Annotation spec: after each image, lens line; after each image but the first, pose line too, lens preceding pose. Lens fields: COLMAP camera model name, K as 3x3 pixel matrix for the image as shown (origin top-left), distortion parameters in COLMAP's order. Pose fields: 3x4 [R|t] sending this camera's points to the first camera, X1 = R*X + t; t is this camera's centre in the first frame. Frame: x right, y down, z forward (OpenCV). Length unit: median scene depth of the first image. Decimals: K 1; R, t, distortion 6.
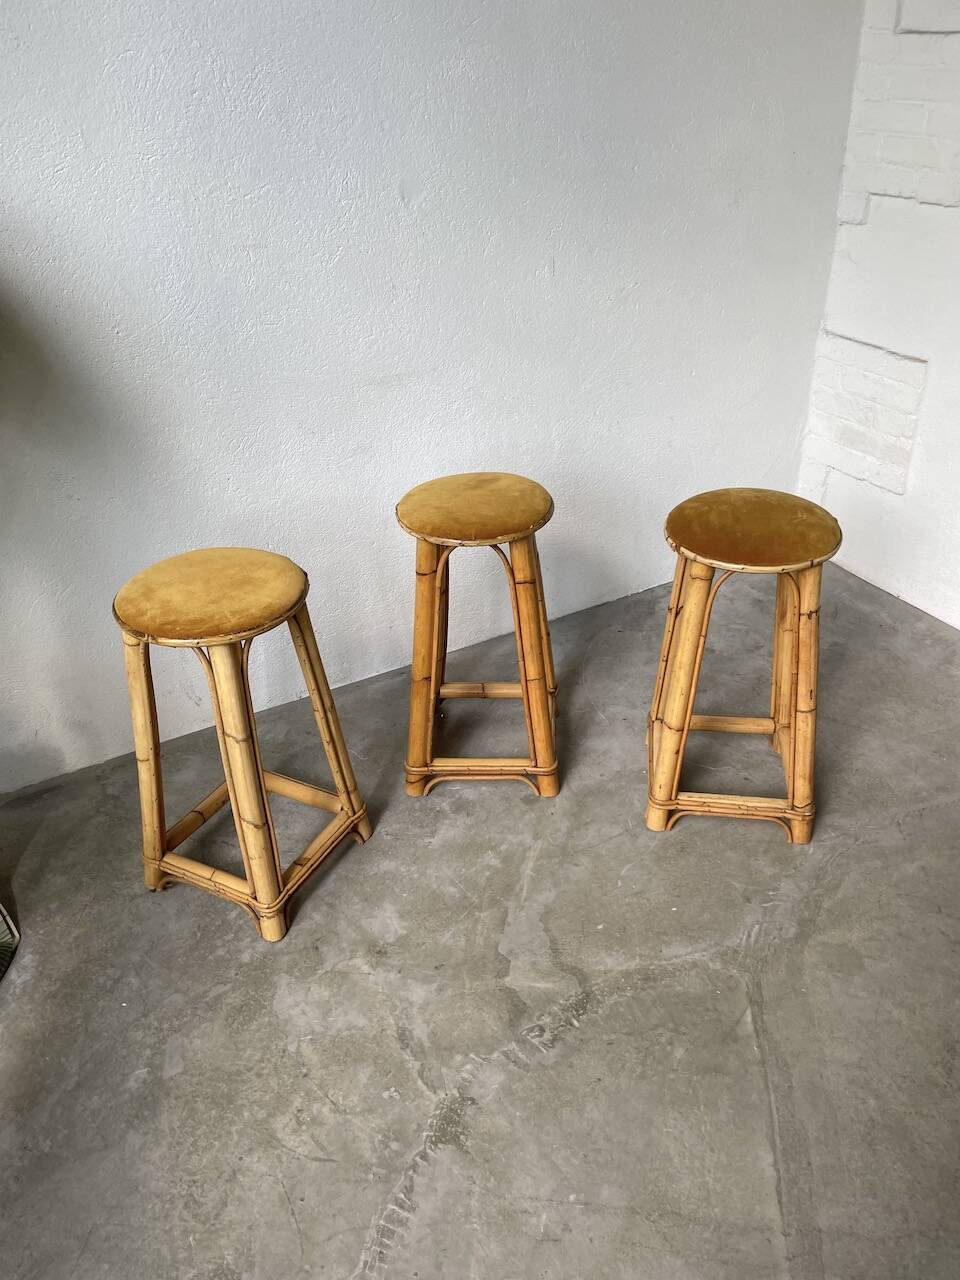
lens RADIAL K [[968.0, 0, 485.9], [0, 968.0, 645.6], [0, 0, 1]] dist [0.091606, -0.127754]
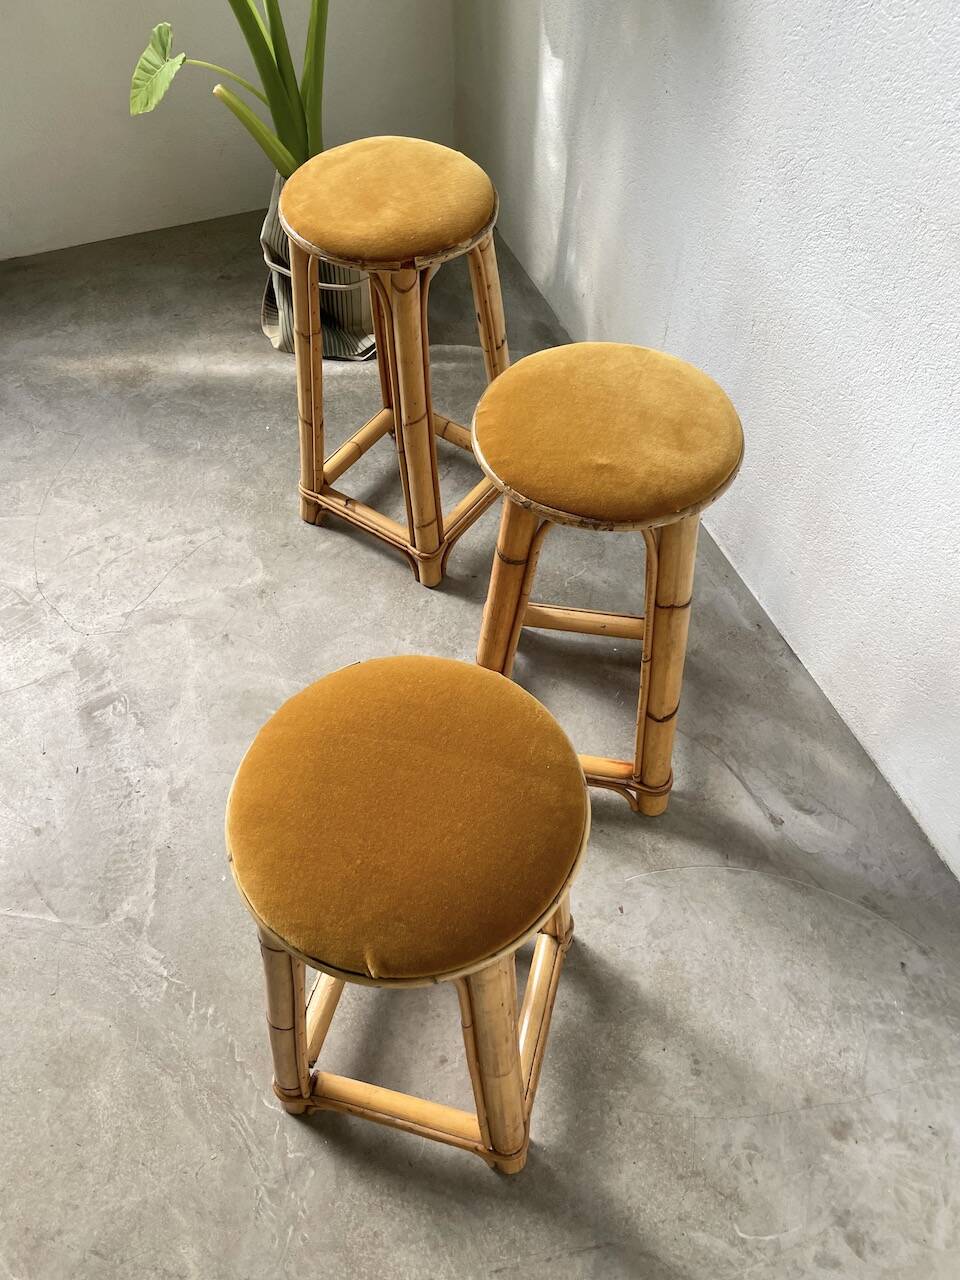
lens RADIAL K [[972.9, 0, 486.6], [0, 972.9, 647.8], [0, 0, 1]] dist [0.086503, -0.119198]
pose [[-0.116115, 0.820997, -0.559000, 0.474492], [-0.534368, 0.422775, 0.731924, -0.522474], [0.837238, 0.383699, 0.389624, 0.821424]]
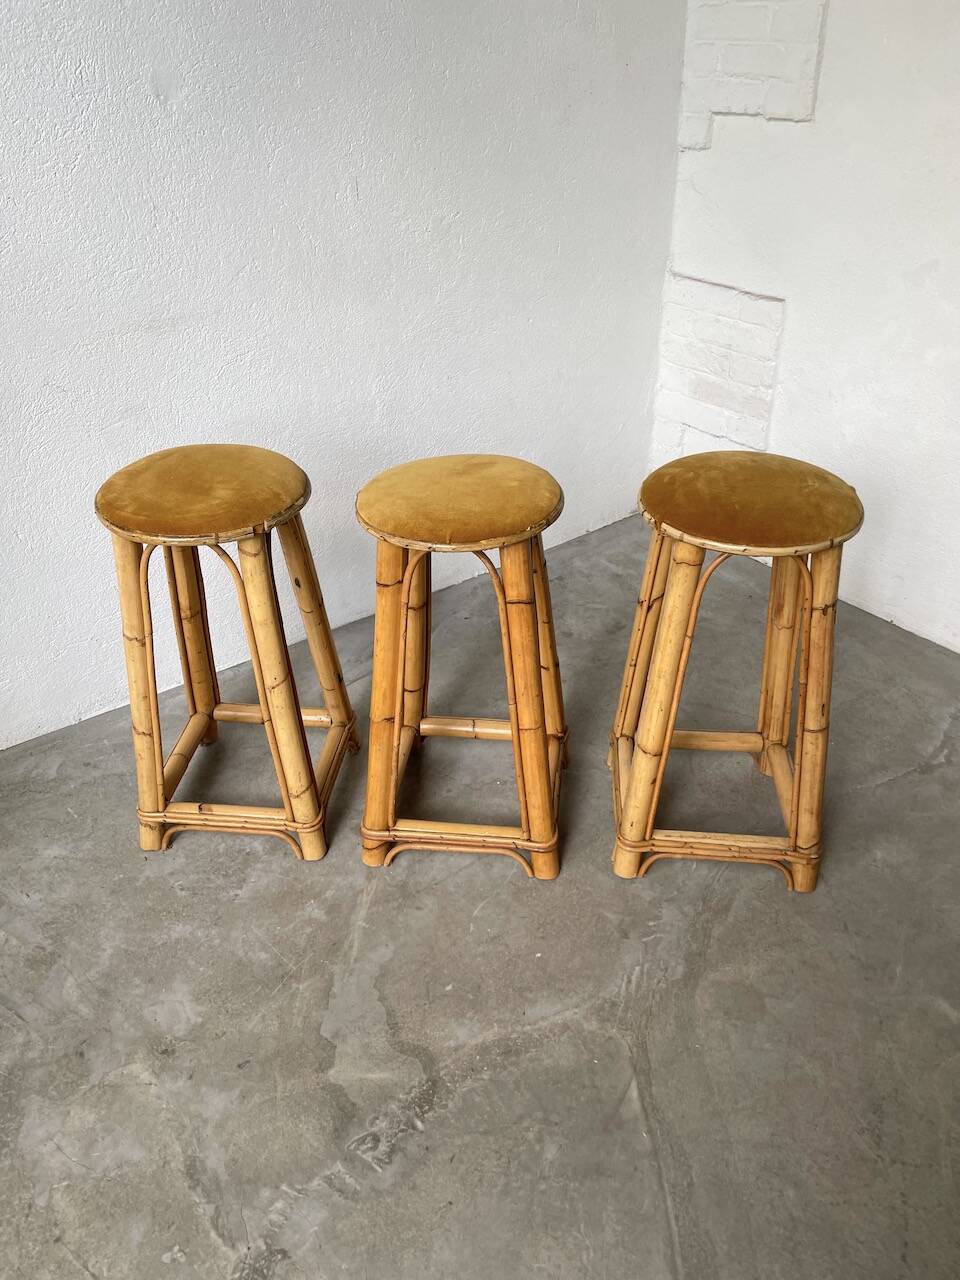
lens RADIAL K [[971.7, 0, 465.3], [0, 971.7, 628.9], [0, 0, 1]] dist [0.086216, -0.119057]
pose [[0.991923, -0.055514, 0.114050, 0.055613], [0.056305, 0.998407, -0.003723, -0.002855], [-0.113662, 0.010114, 0.993468, 0.196454]]
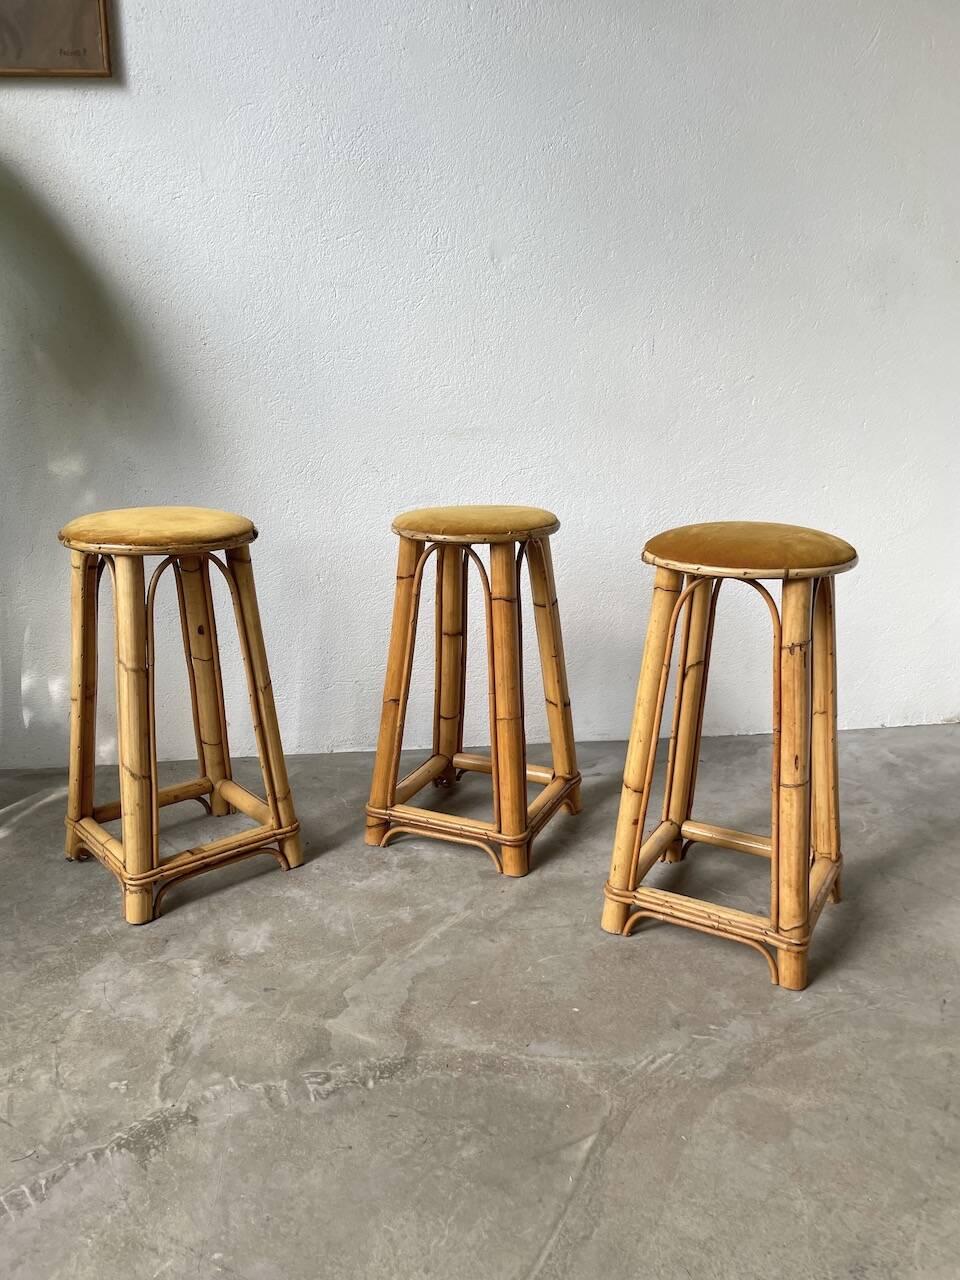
lens RADIAL K [[969.4, 0, 484.9], [0, 969.4, 646.5], [0, 0, 1]] dist [0.088841, -0.117816]
pose [[0.928709, 0.133908, -0.345787, 0.365101], [-0.225522, 0.944199, -0.240057, 0.208057], [0.294346, 0.300926, 0.907085, 0.204067]]
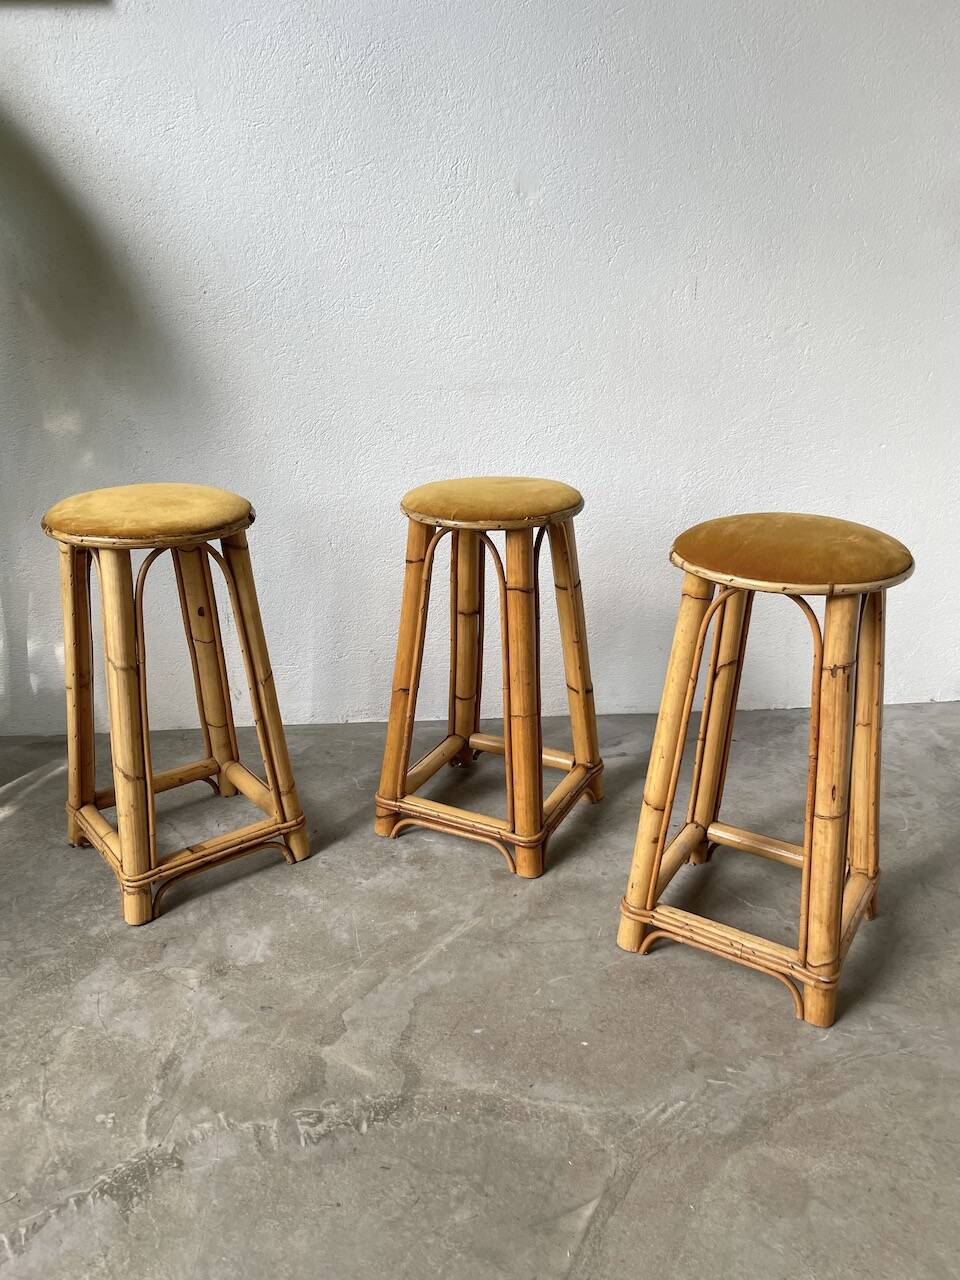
lens RADIAL K [[970.0, 0, 479.4], [0, 970.0, 646.1], [0, 0, 1]] dist [0.085282, -0.114754]
pose [[0.909778, 0.179405, -0.374322, 0.351728], [-0.245466, 0.959730, -0.136617, 0.109352], [0.334738, 0.216174, 0.917180, 0.252229]]
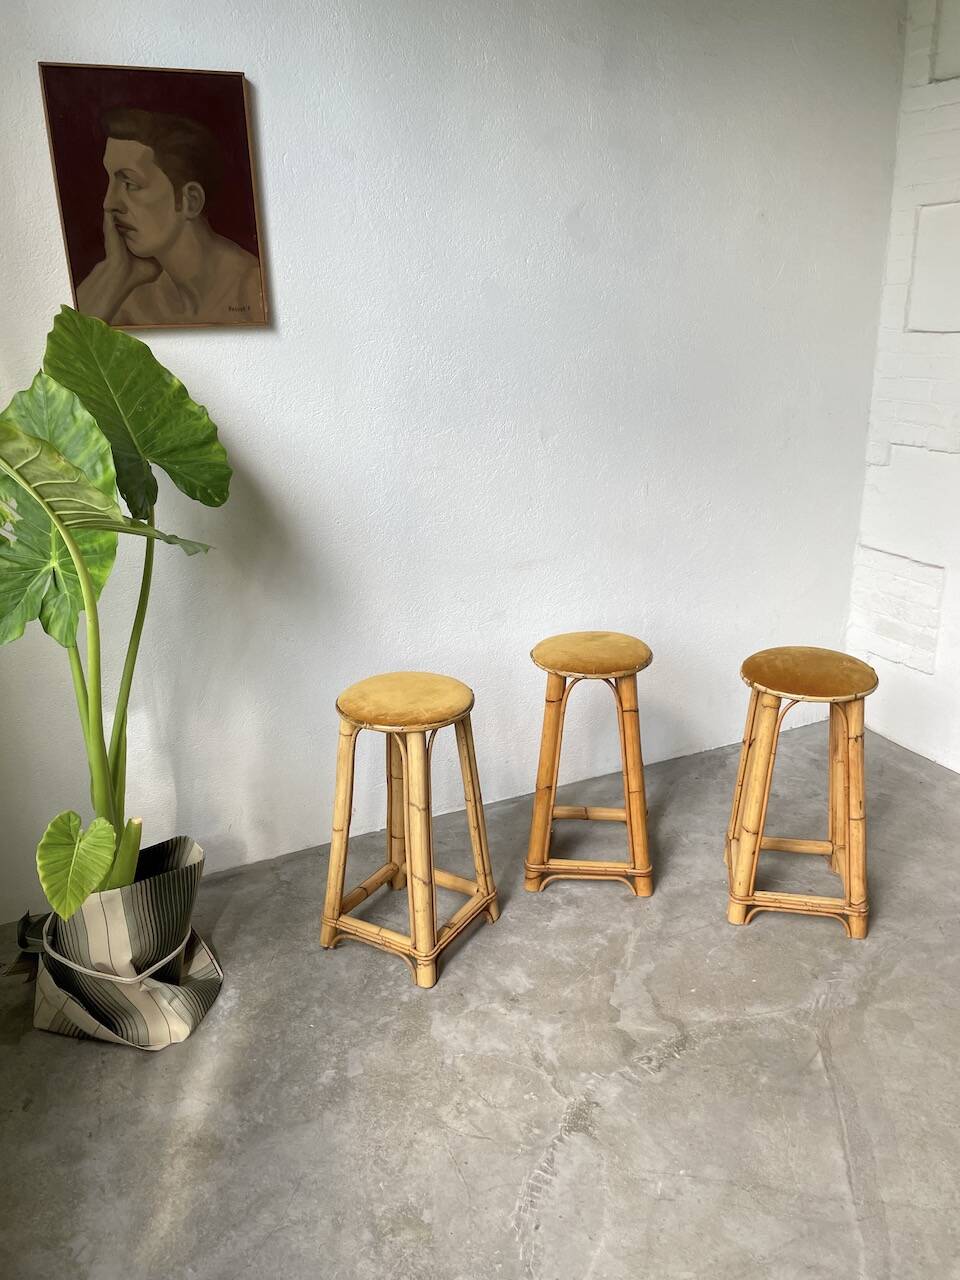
lens RADIAL K [[967.7, 0, 489.6], [0, 967.7, 639.7], [0, 0, 1]] dist [0.080763, -0.108154]
pose [[0.998294, 0.033178, -0.048044, -0.094043], [-0.043374, 0.972267, -0.229817, 0.156657], [0.039086, 0.231509, 0.972047, -0.302639]]
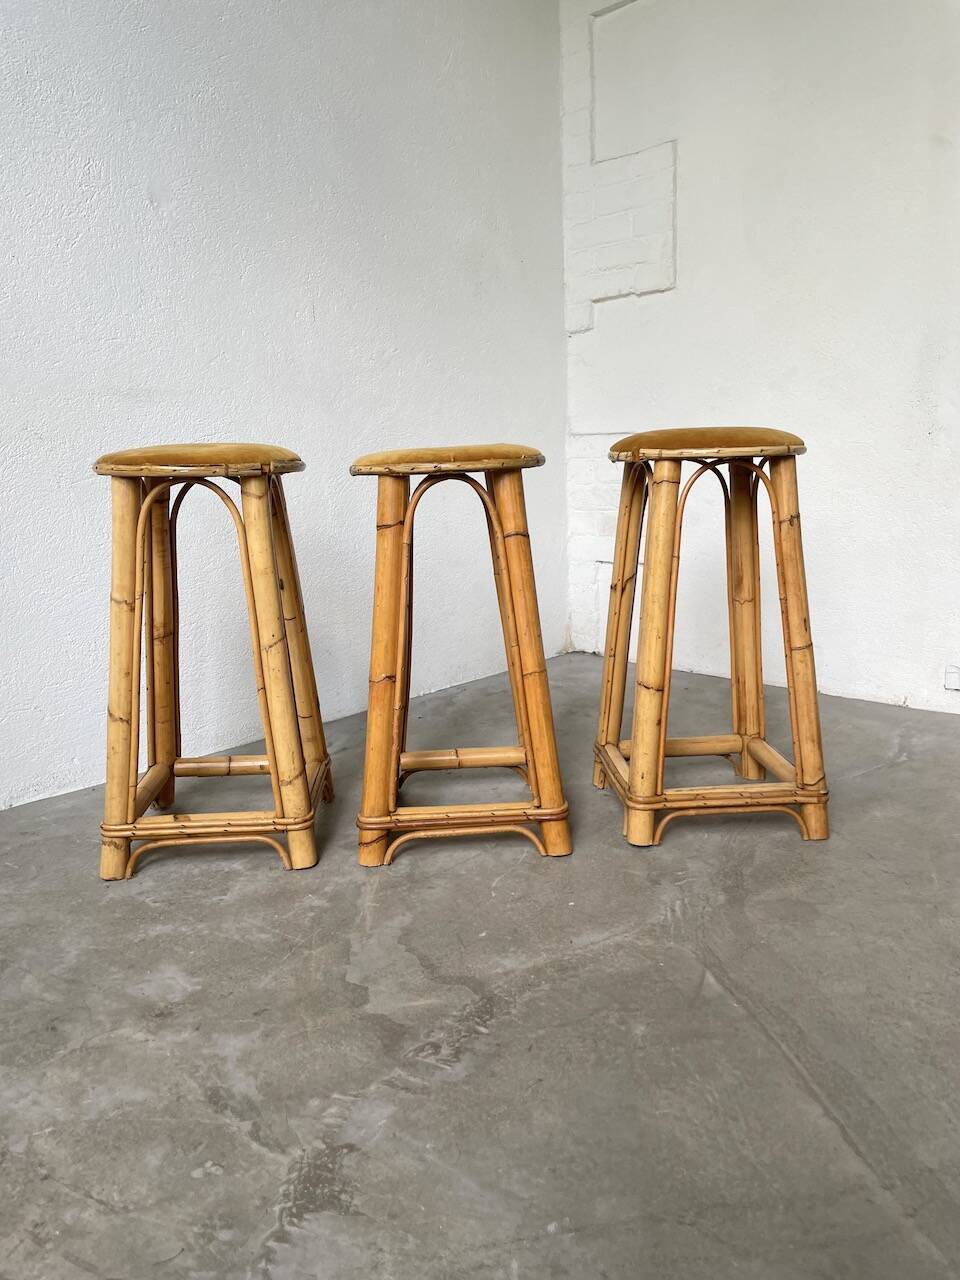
lens RADIAL K [[970.9, 0, 484.7], [0, 970.9, 623.0], [0, 0, 1]] dist [0.084151, -0.115195]
pose [[0.955652, -0.045379, 0.290980, -0.082068], [0.153549, 0.919903, -0.360834, 0.342742], [-0.251299, 0.389511, 0.886075, 0.276298]]
